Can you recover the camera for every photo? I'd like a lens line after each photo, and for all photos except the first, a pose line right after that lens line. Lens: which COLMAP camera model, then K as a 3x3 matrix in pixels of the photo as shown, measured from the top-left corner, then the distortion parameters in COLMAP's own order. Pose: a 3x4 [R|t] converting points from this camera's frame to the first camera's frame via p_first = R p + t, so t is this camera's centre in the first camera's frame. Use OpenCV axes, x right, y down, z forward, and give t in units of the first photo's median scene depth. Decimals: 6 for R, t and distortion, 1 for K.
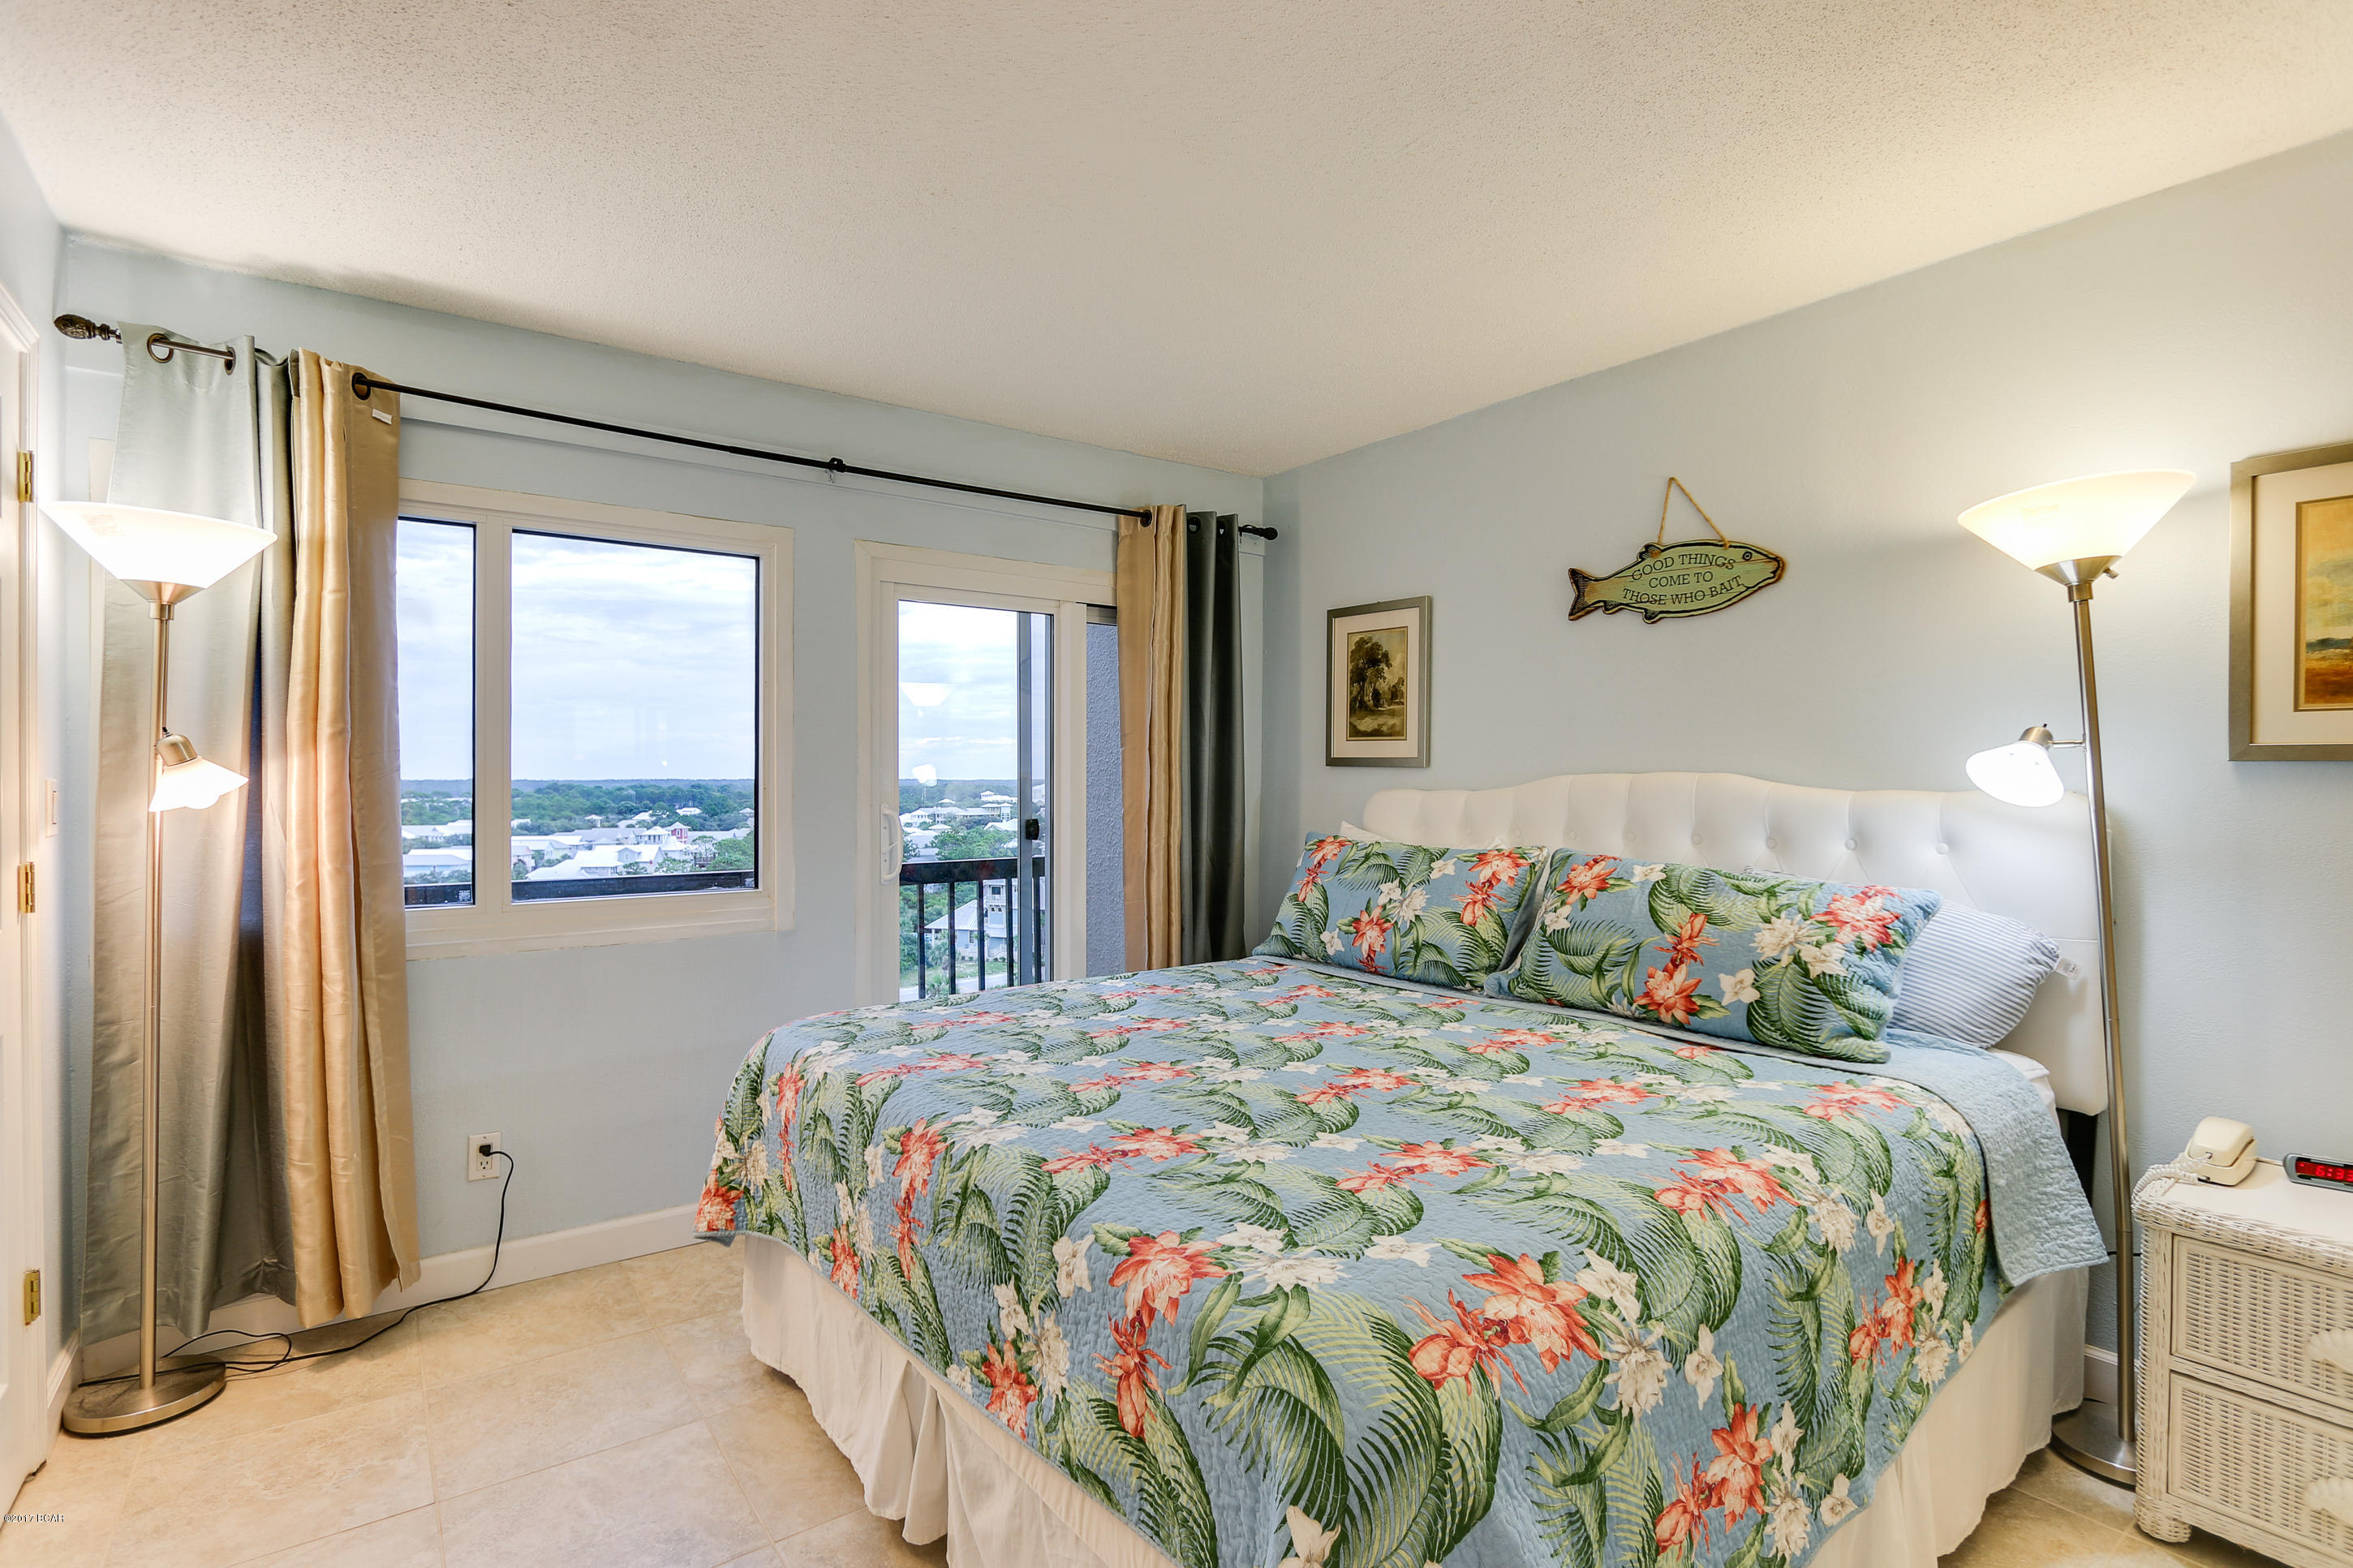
lens RADIAL K [[1187.5, 0, 1176.8], [0, 1187.5, 772.8], [0, 0, 1]] dist [-0.019361, -0.000115]
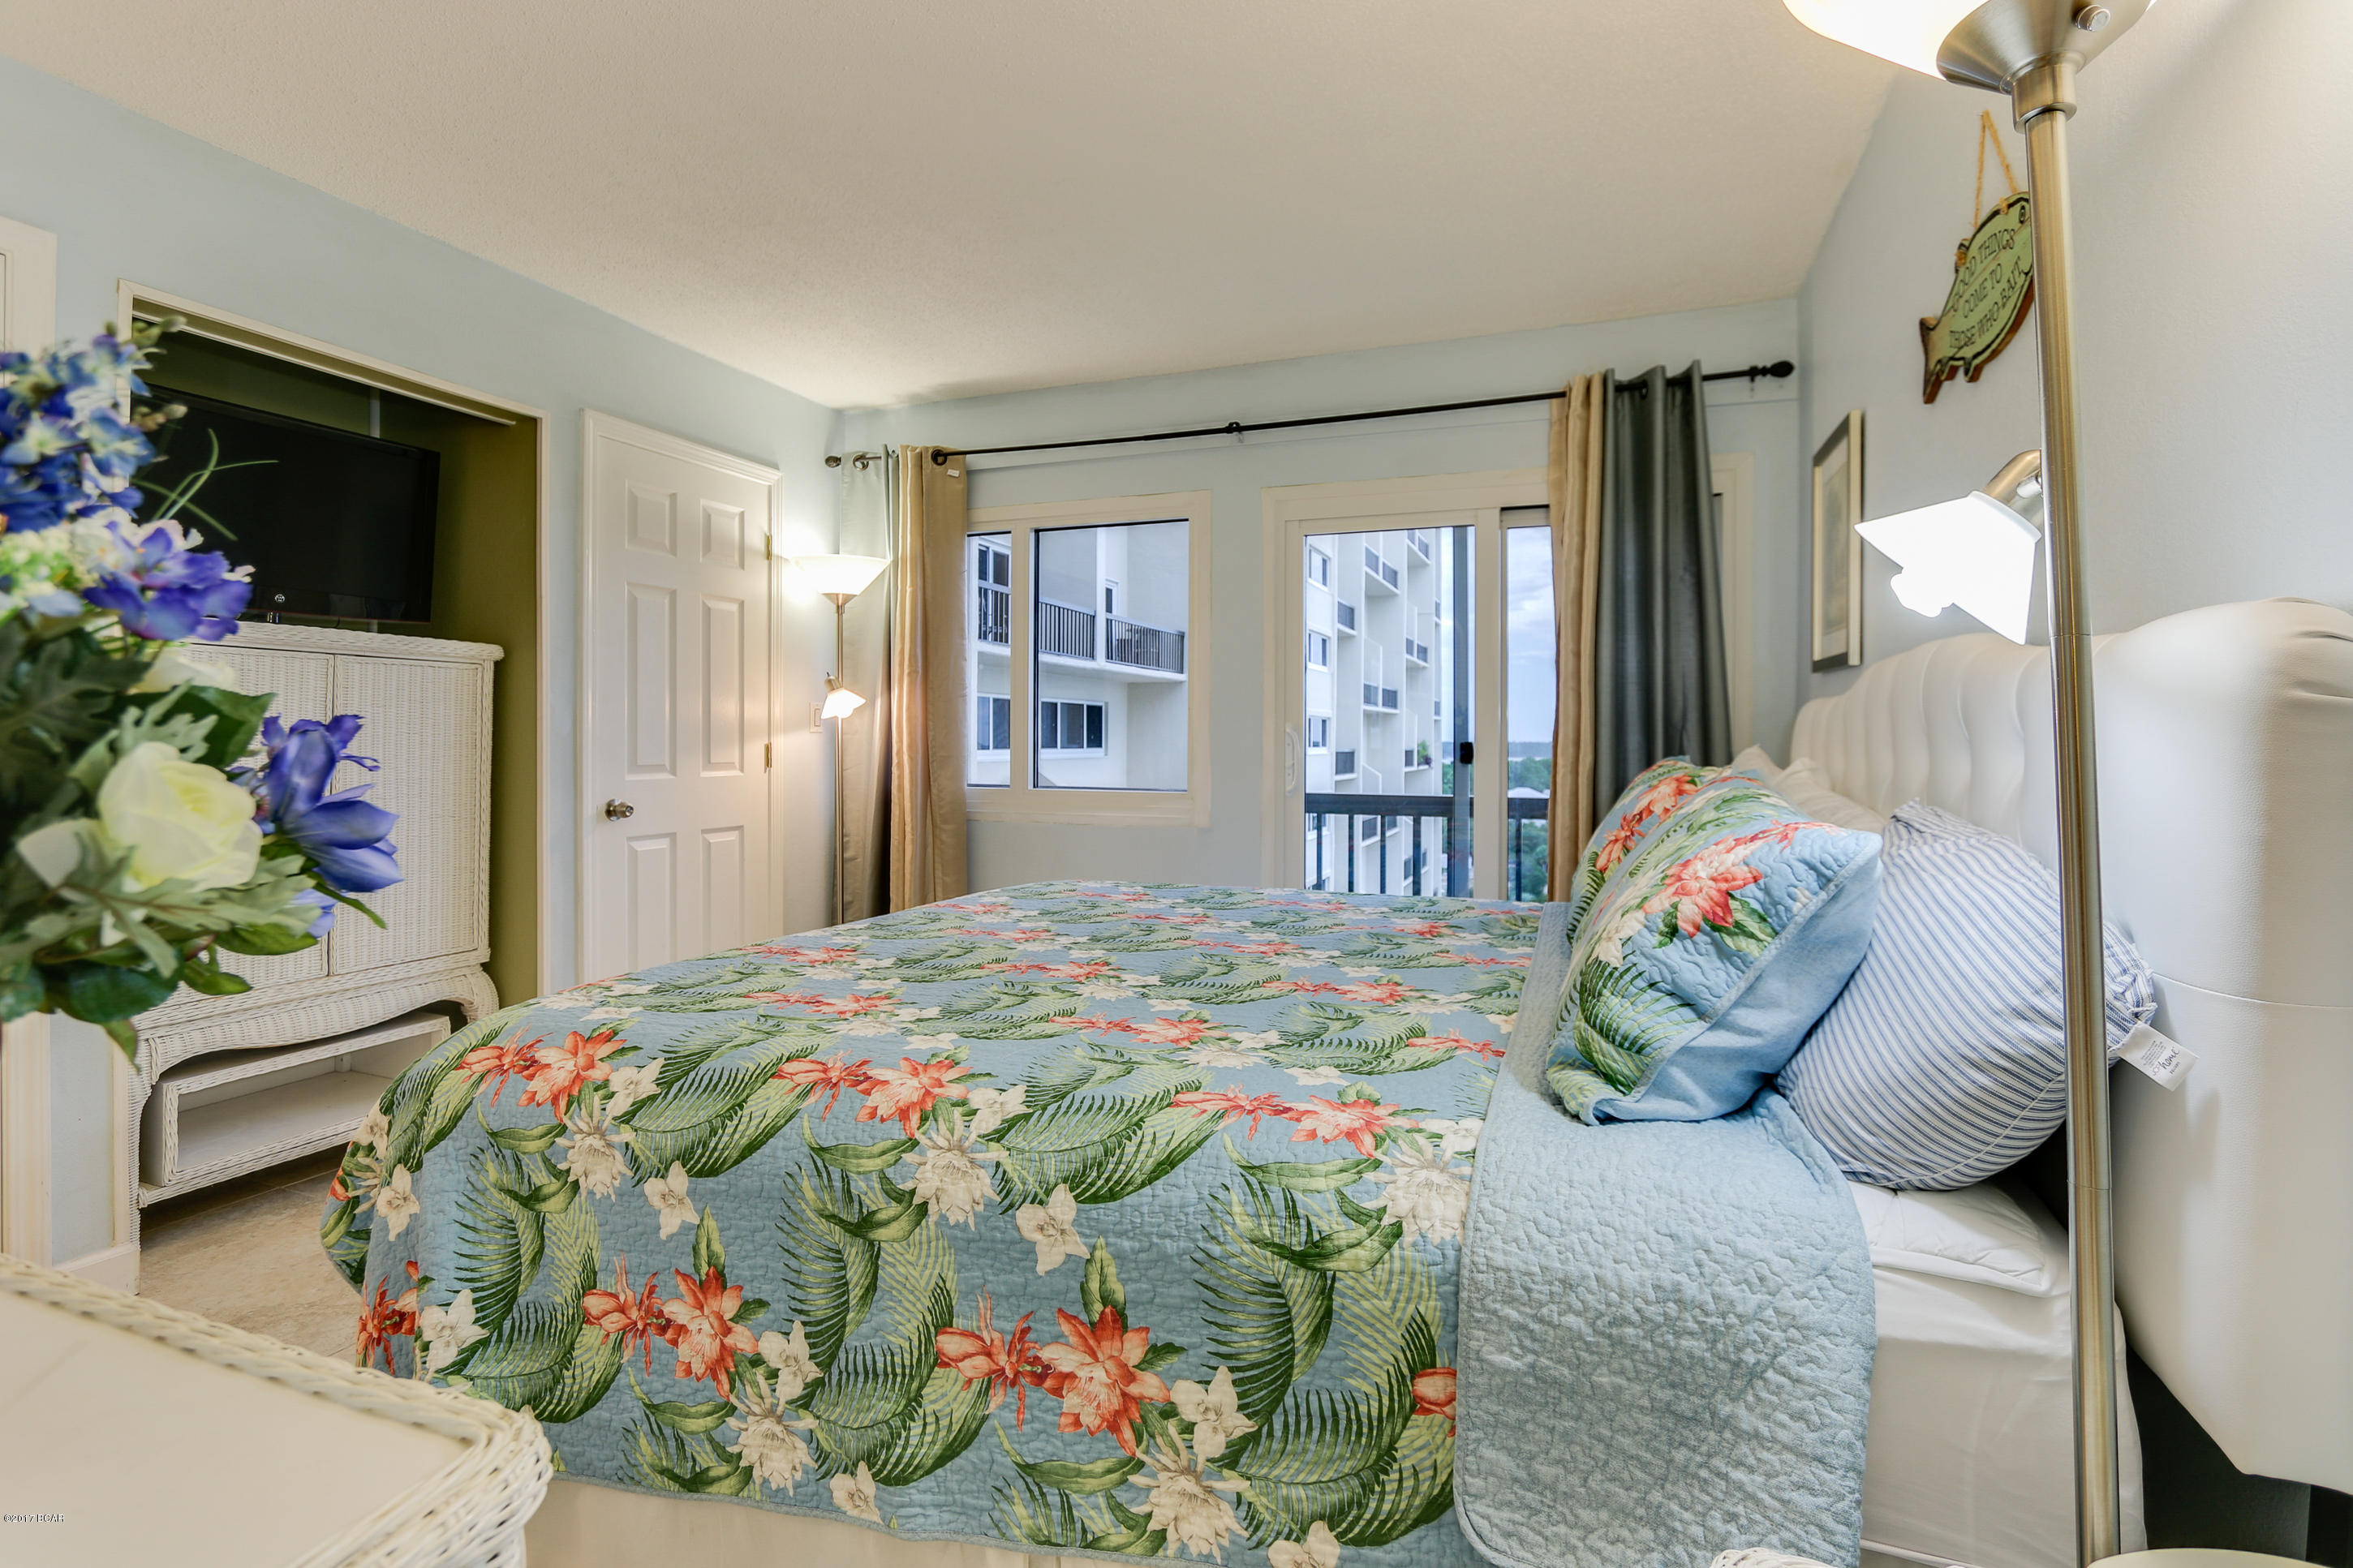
lens RADIAL K [[1187.5, 0, 1244.3], [0, 1187.5, 778.0], [0, 0, 1]] dist [-0.019361, -0.000115]
pose [[0.505277, 0.024729, -0.862603, 0.977776], [-0.003889, 0.999644, 0.026379, 0.068311], [0.862949, -0.009974, 0.505193, 0.569827]]
